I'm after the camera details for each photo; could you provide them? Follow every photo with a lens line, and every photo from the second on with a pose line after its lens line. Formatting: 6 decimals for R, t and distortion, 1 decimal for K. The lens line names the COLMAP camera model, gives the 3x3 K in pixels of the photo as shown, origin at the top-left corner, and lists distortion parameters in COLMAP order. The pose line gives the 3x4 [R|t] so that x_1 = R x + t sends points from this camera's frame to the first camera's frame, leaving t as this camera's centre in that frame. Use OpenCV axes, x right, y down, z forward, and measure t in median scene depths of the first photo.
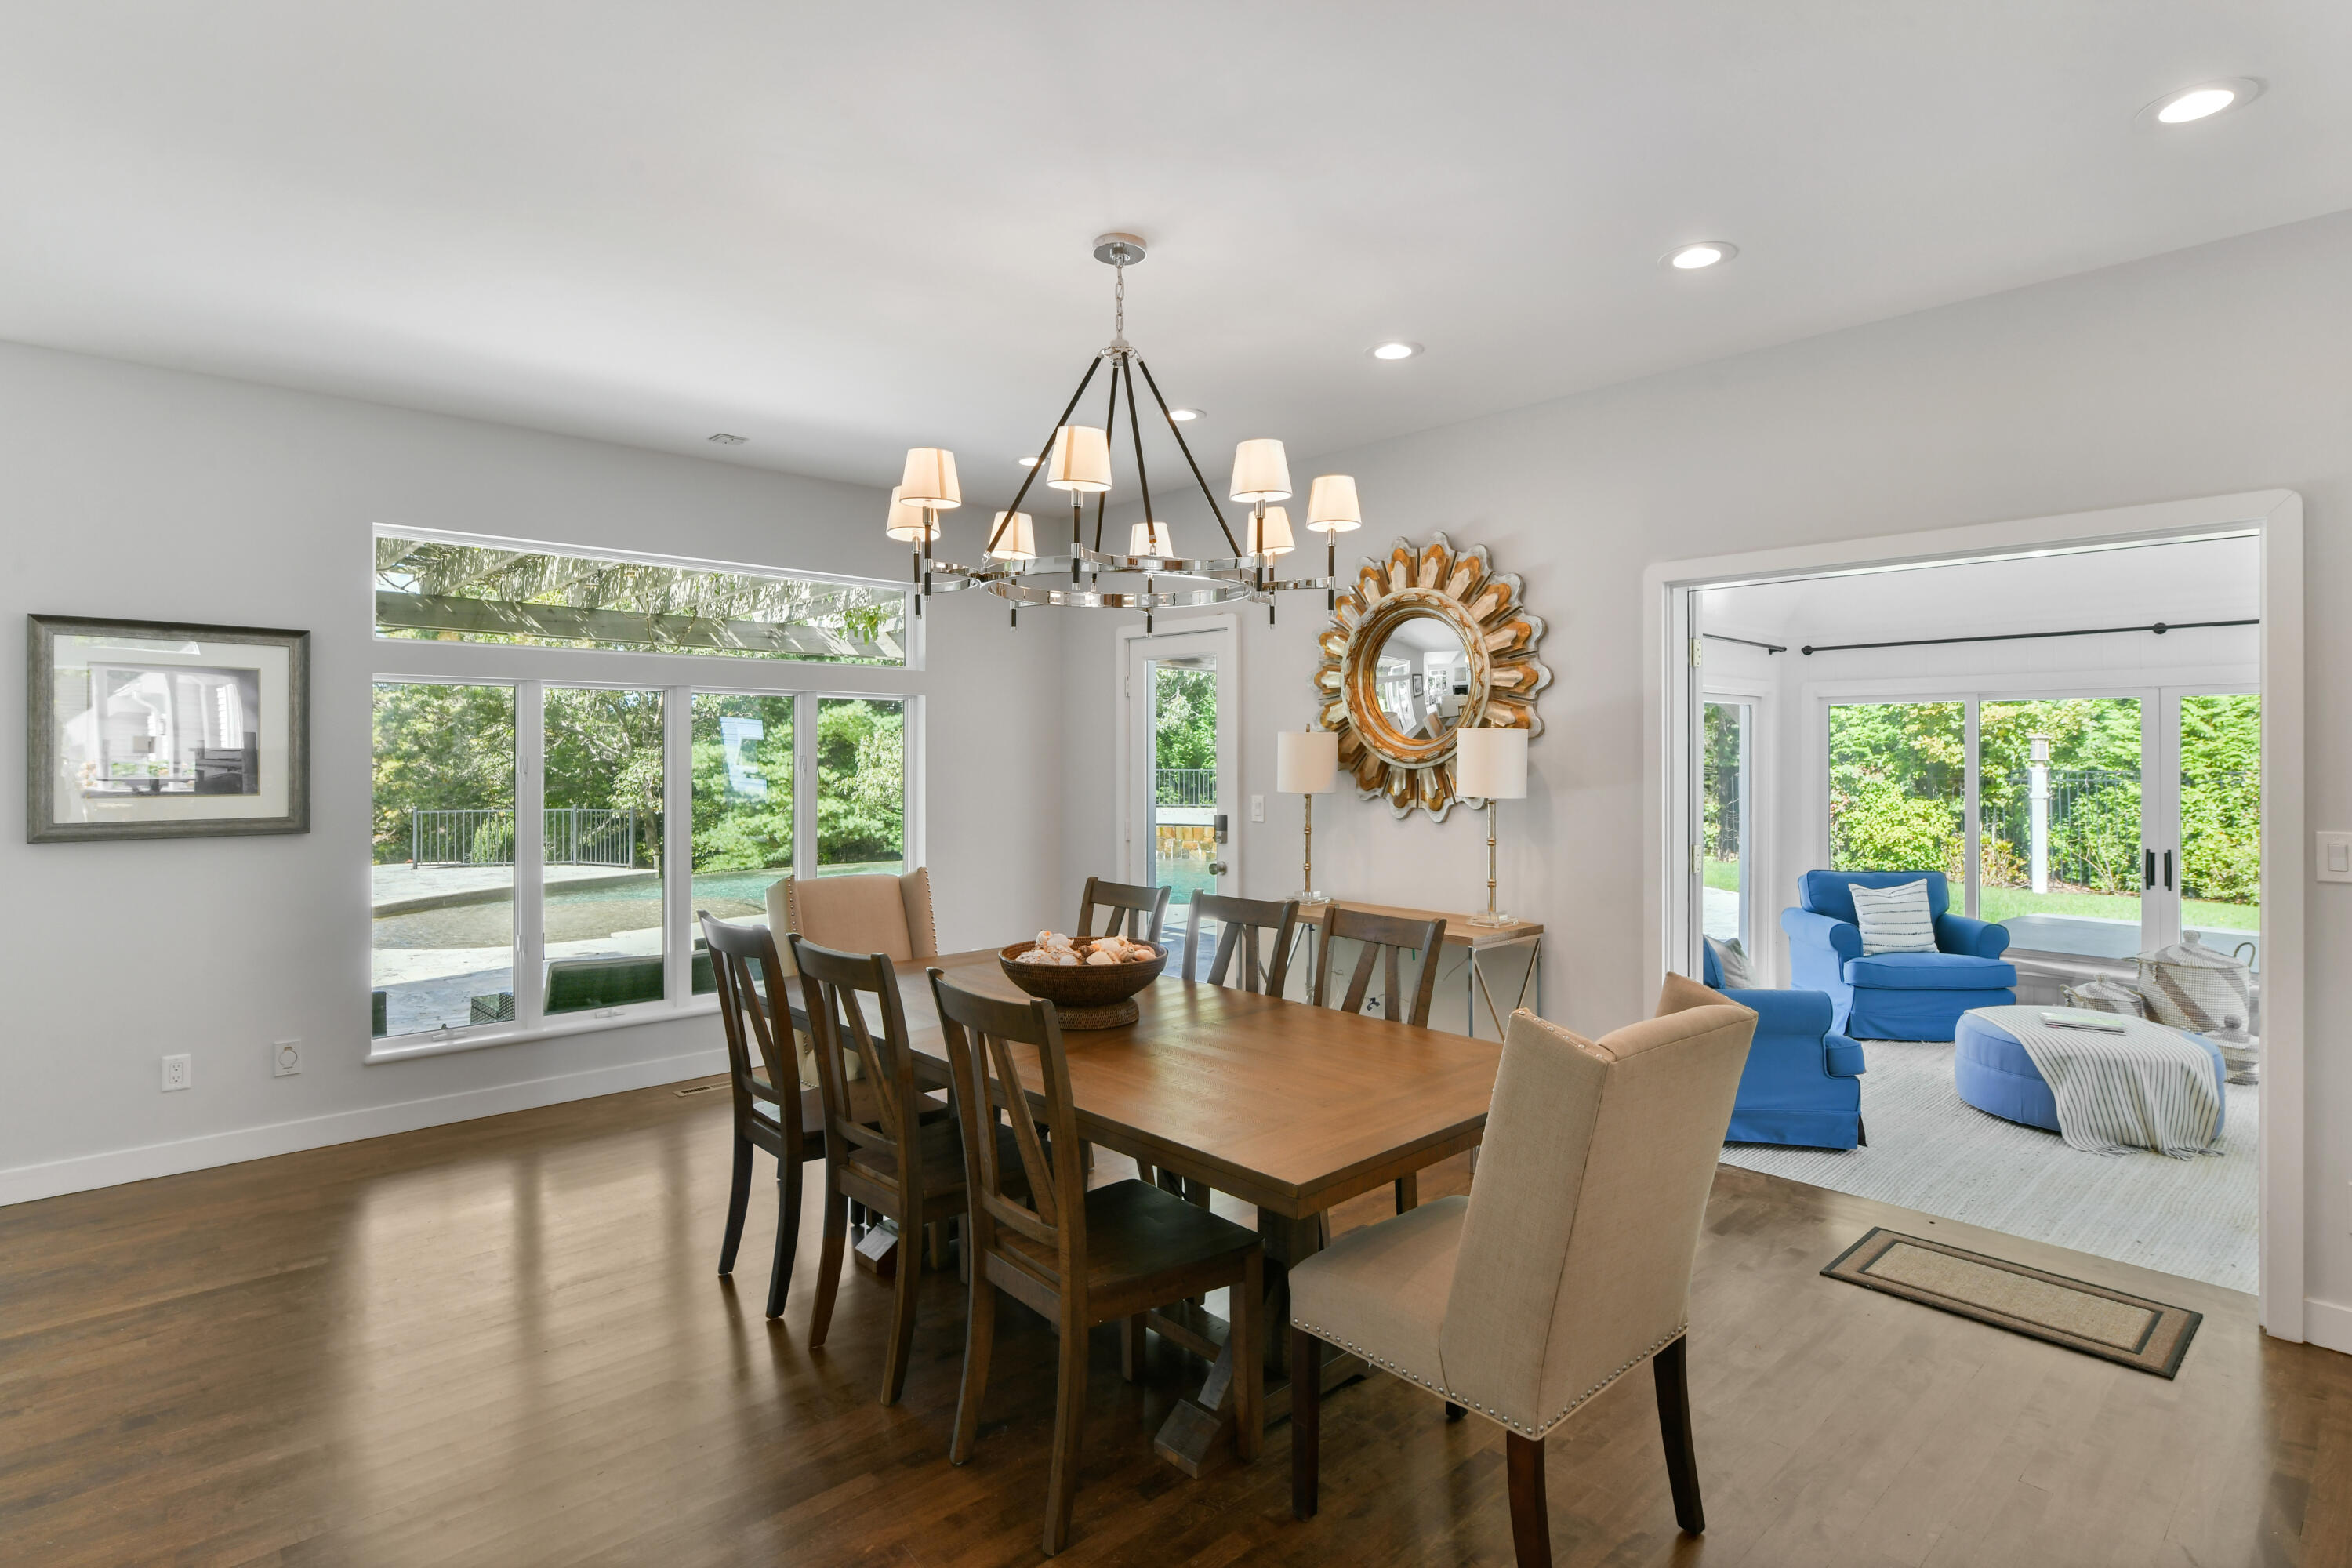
lens RADIAL K [[1171.4, 0, 1198.5], [0, 1171.4, 756.9], [0, 0, 1]] dist [-0.003032, -0.000145]
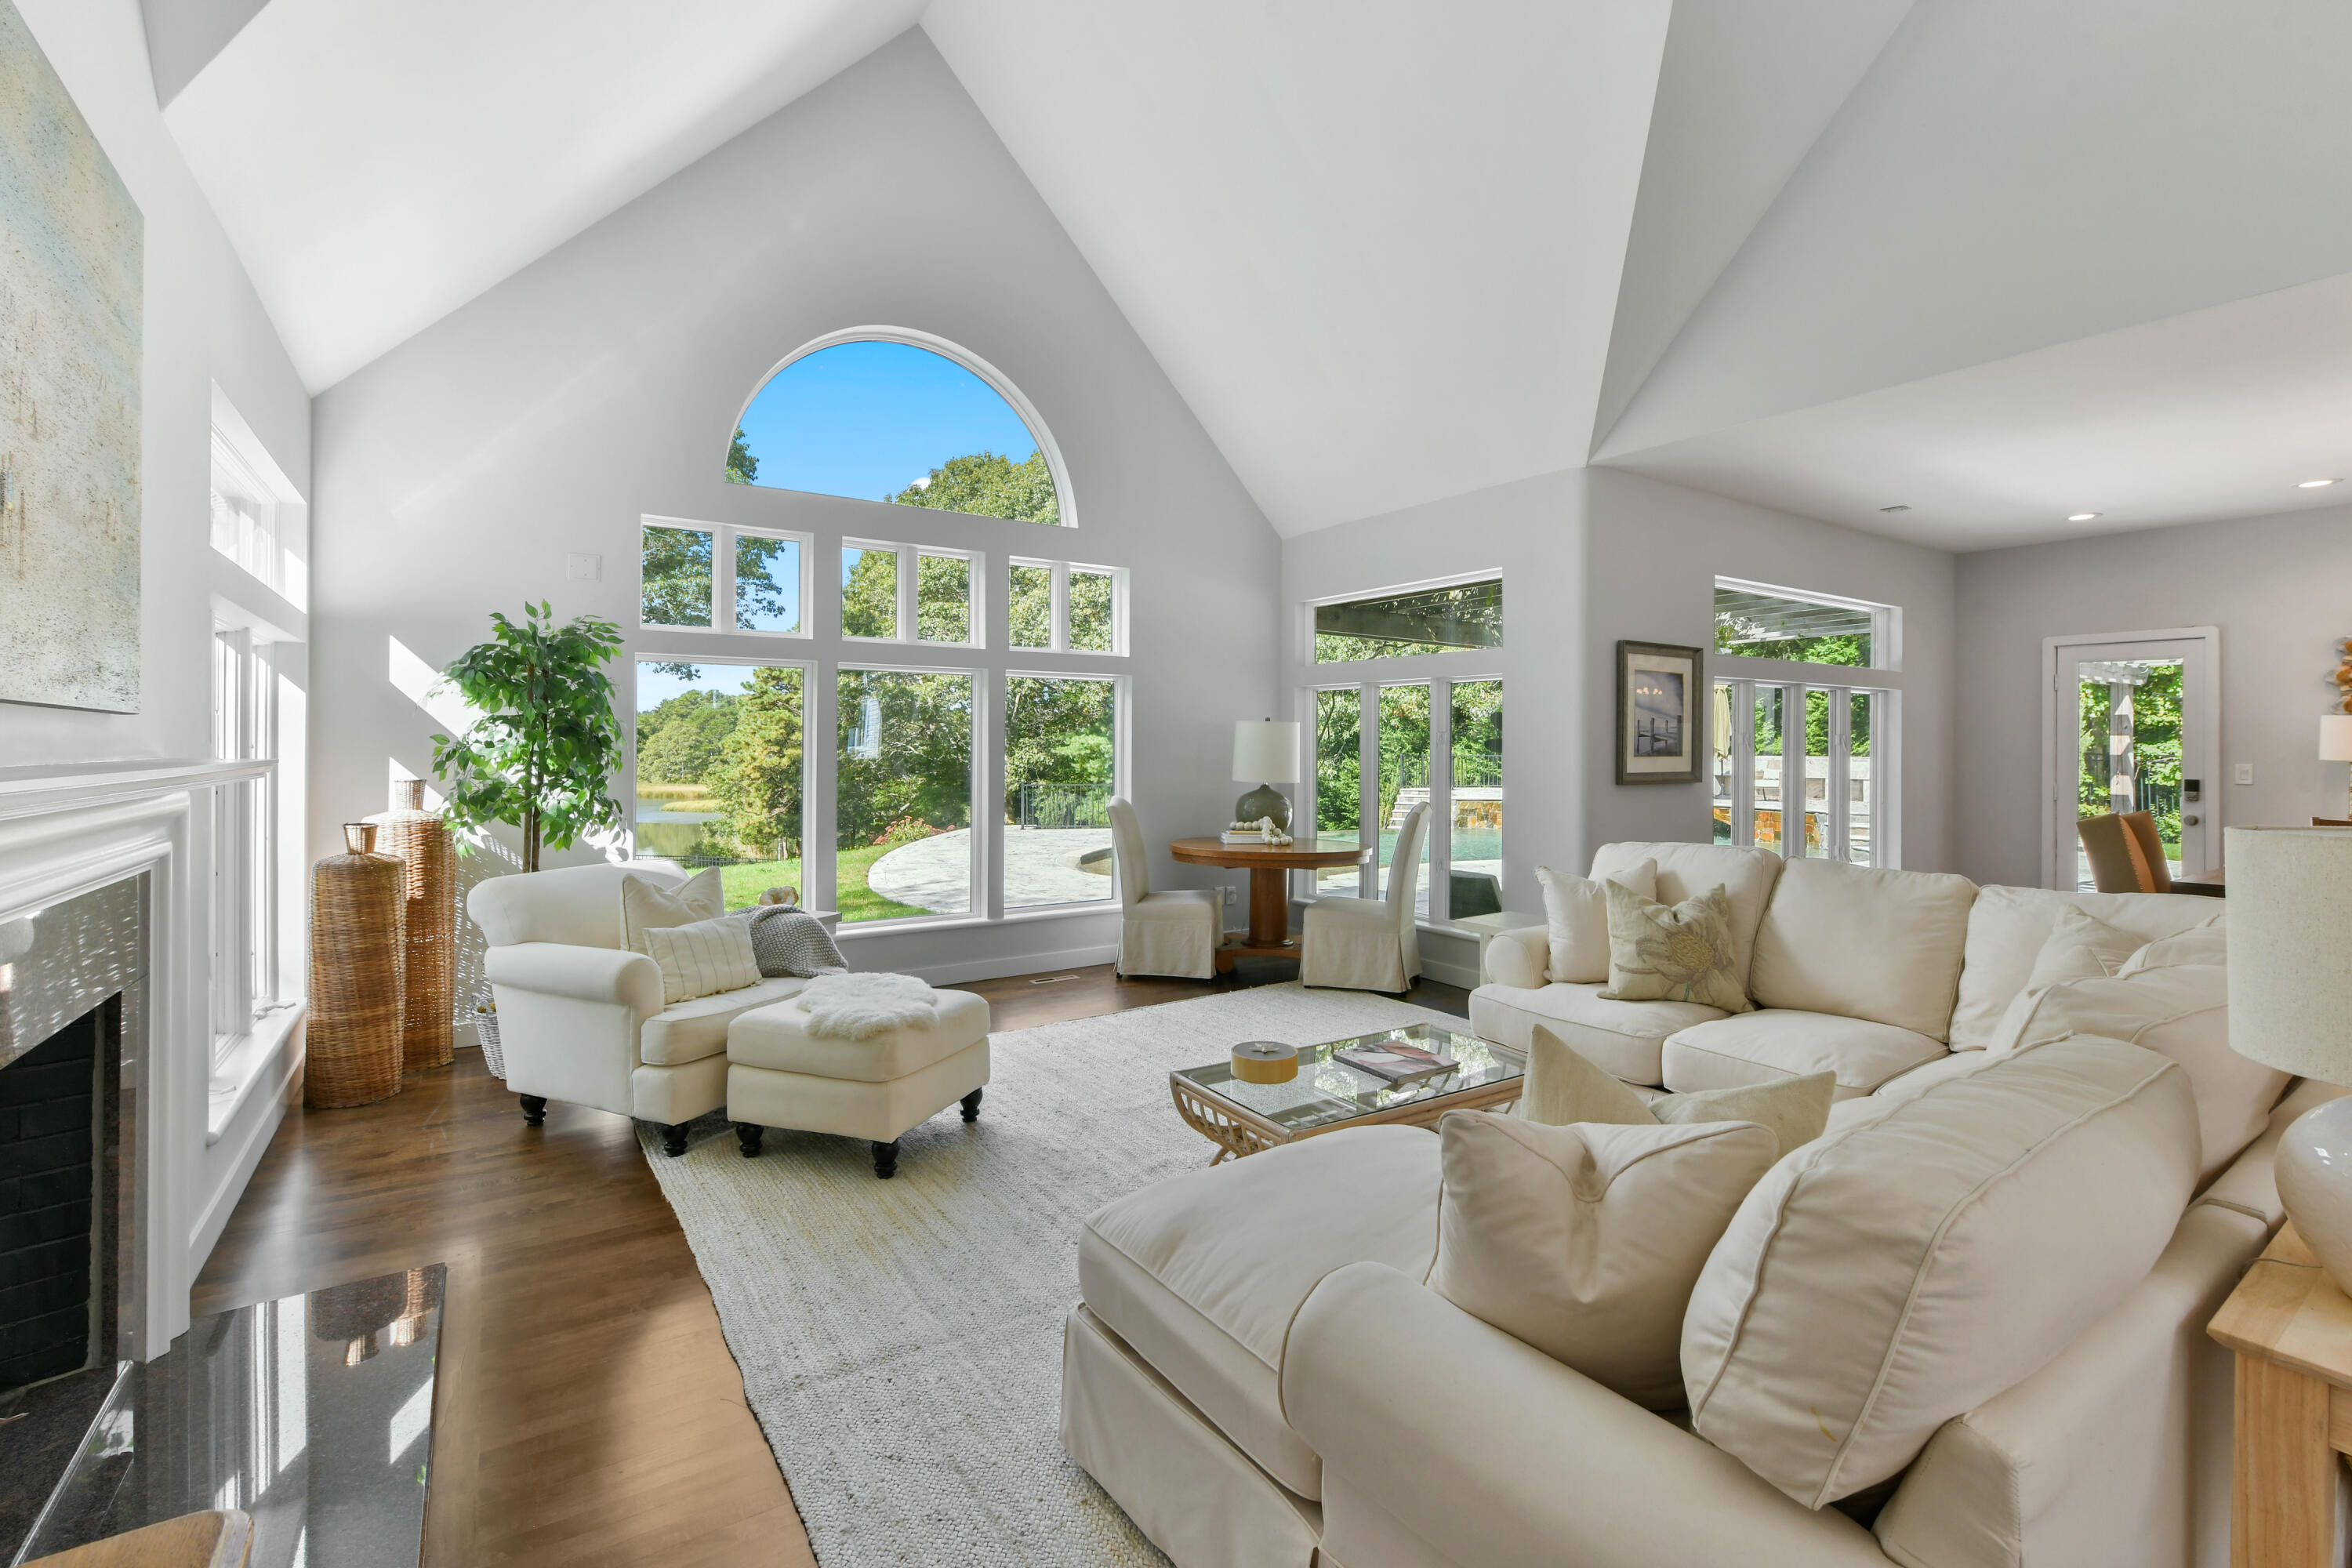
lens RADIAL K [[1036.4, 0, 1178.1], [0, 1036.4, 747.0], [0, 0, 1]] dist [-0.003972, -0.001254]
pose [[0.987022, 0.000681, -0.160584, -0.770173], [-0.000934, 0.999998, -0.001498, 0.013778], [0.160583, 0.001628, 0.987021, -0.272489]]
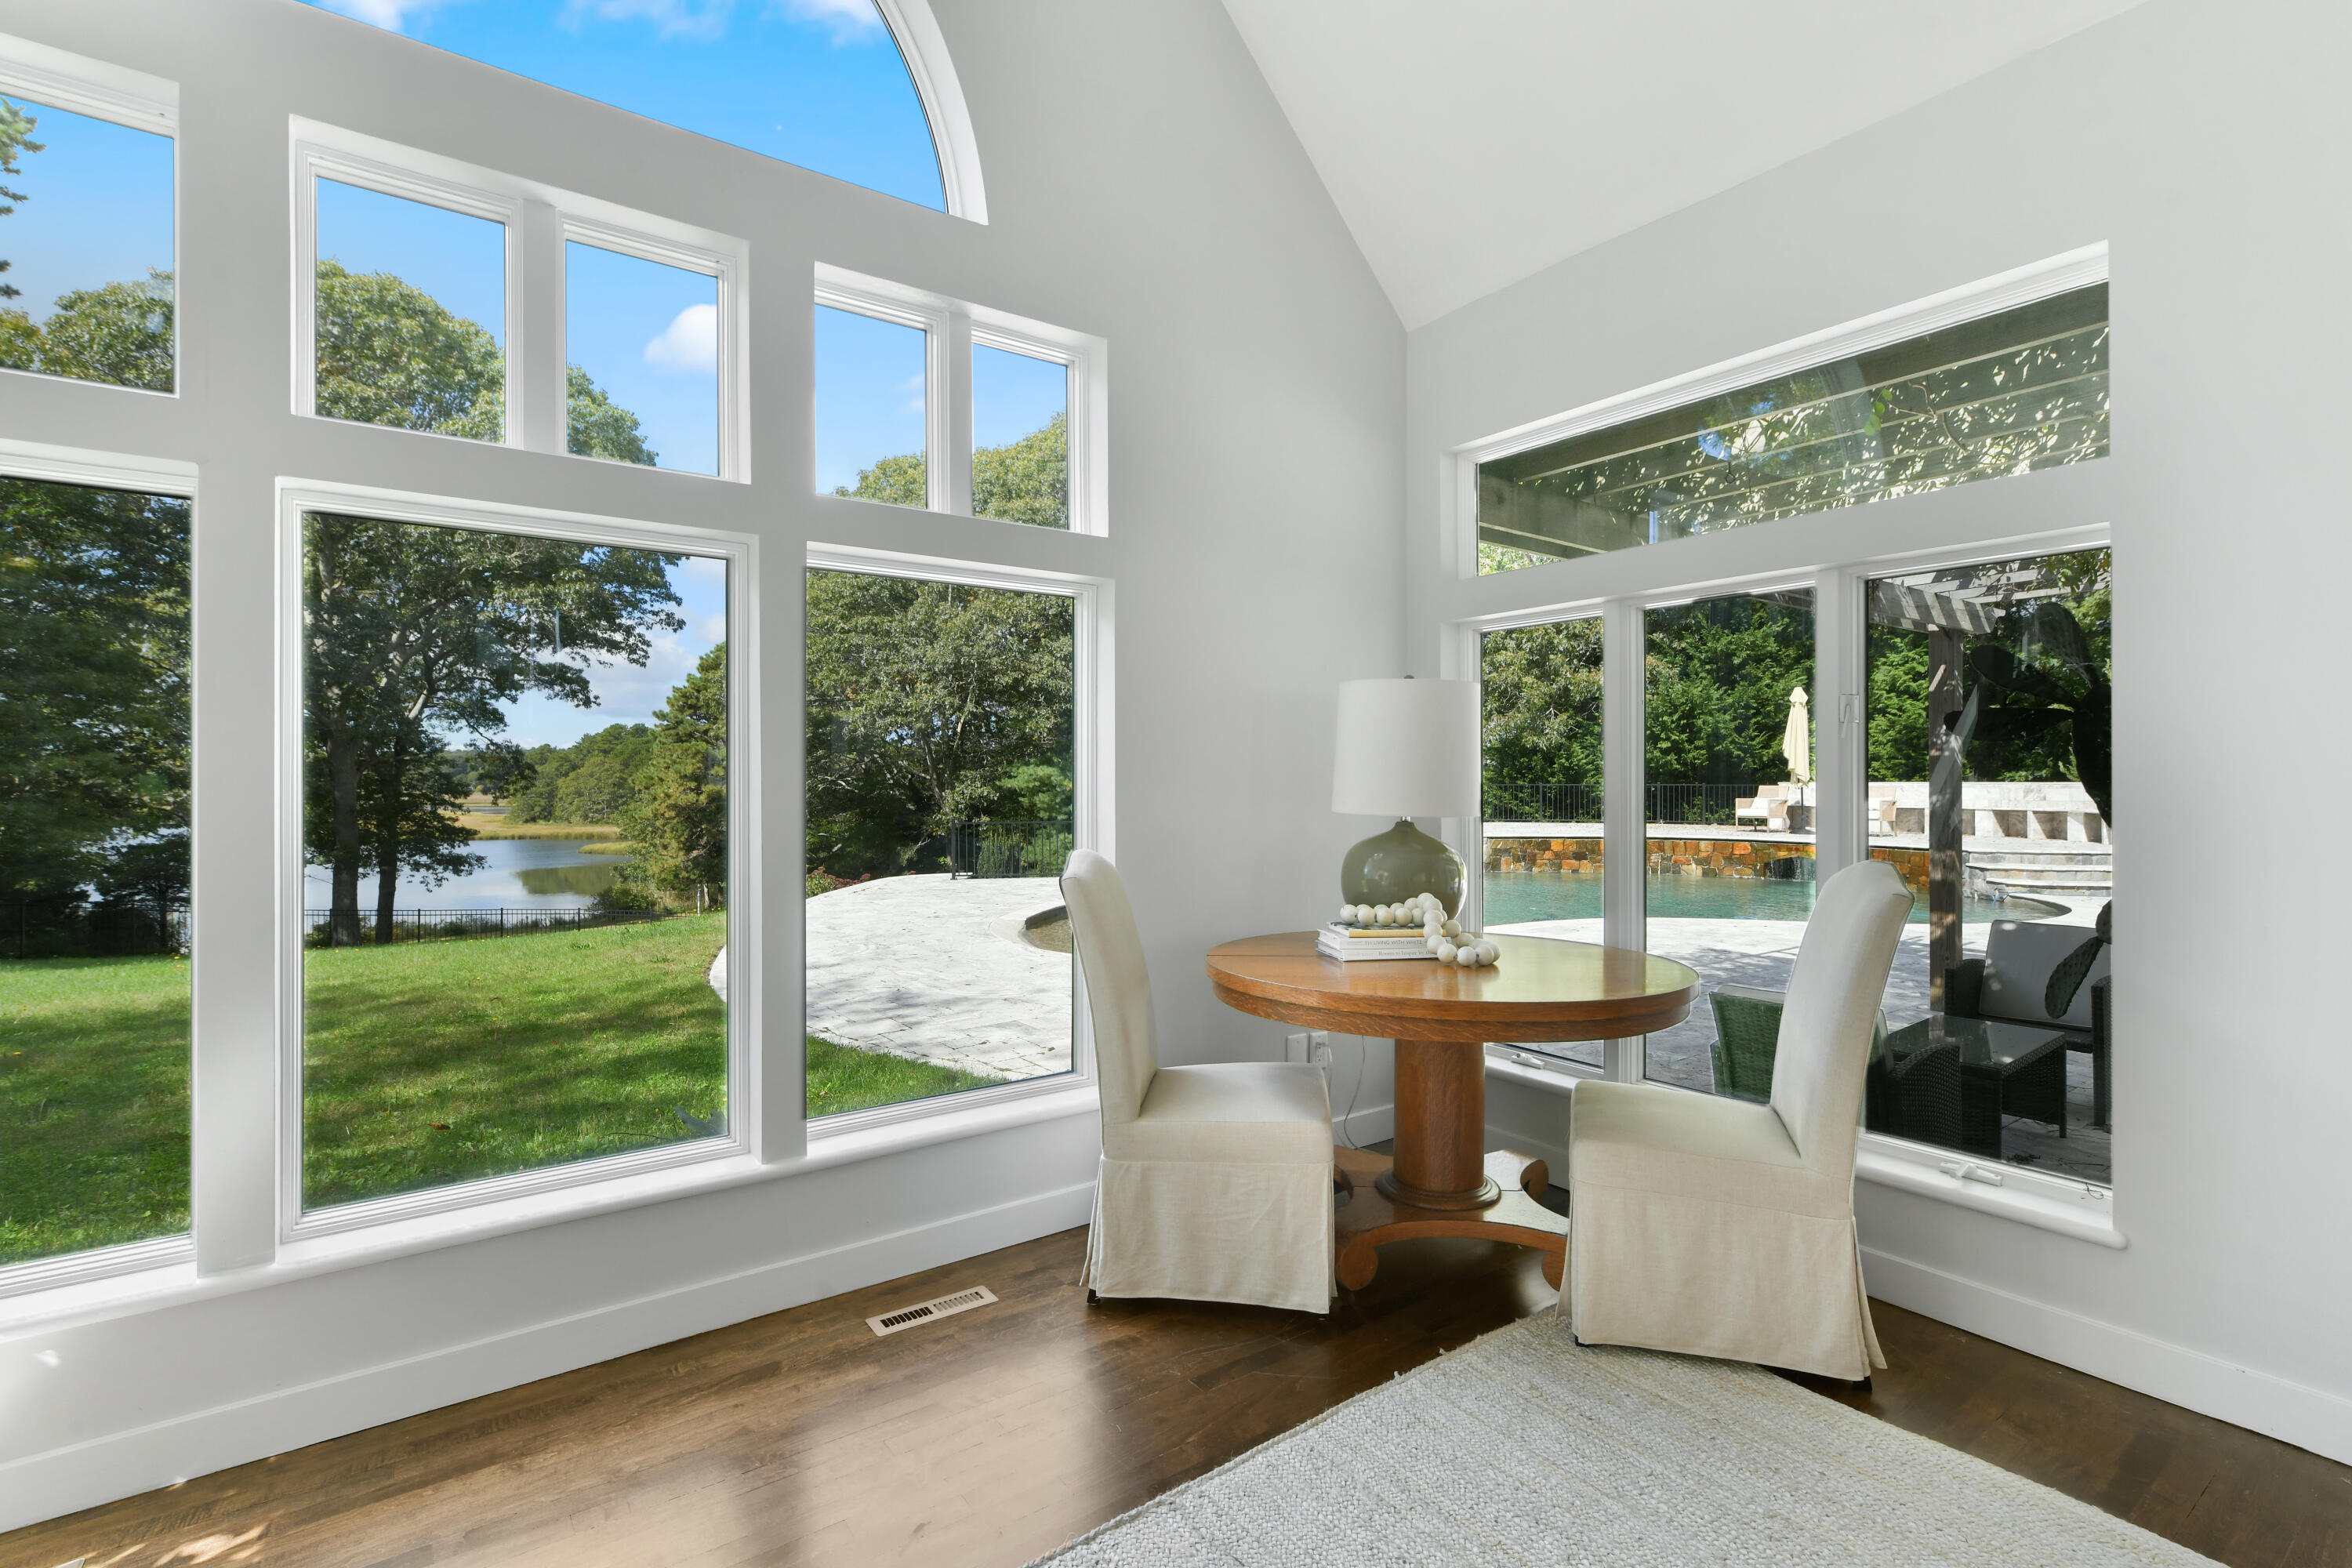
lens RADIAL K [[1036.4, 0, 1171.9], [0, 1036.4, 794.0], [0, 0, 1]] dist [-0.003972, -0.001254]
pose [[0.992573, -0.004211, -0.121581, -0.891878], [0.005358, 0.999944, 0.009109, 0.031554], [0.121536, -0.009693, 0.992540, 0.247140]]
